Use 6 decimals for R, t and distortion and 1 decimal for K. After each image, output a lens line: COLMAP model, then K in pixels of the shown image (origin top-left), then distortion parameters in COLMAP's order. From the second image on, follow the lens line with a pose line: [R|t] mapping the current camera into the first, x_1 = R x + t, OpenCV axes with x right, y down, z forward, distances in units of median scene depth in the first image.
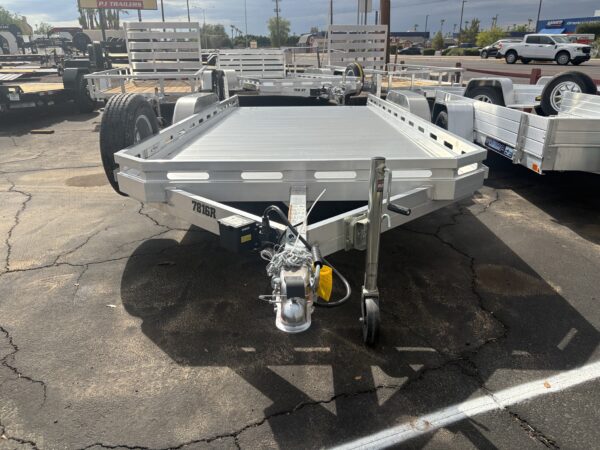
lens RADIAL K [[456.2, 0, 300.0], [0, 456.2, 225.0], [0, 0, 1]] dist [0.005884, 0.007053]
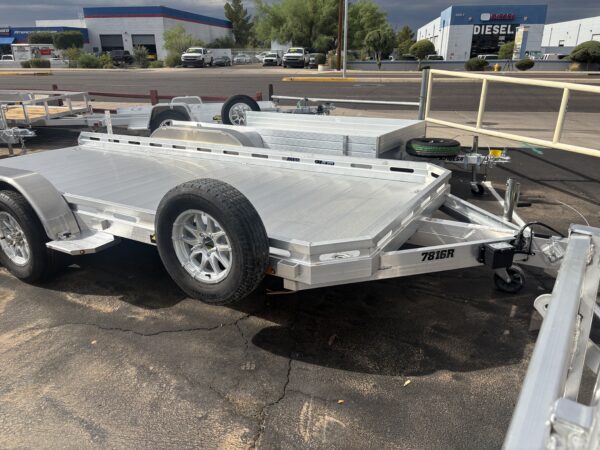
lens RADIAL K [[456.2, 0, 300.0], [0, 456.2, 225.0], [0, 0, 1]] dist [0.005884, 0.007053]
pose [[0.509897, -0.298272, 0.806870, -0.811449], [0.310002, 0.938655, 0.151084, -0.243090], [-0.802436, 0.173094, 0.571083, 0.366635]]
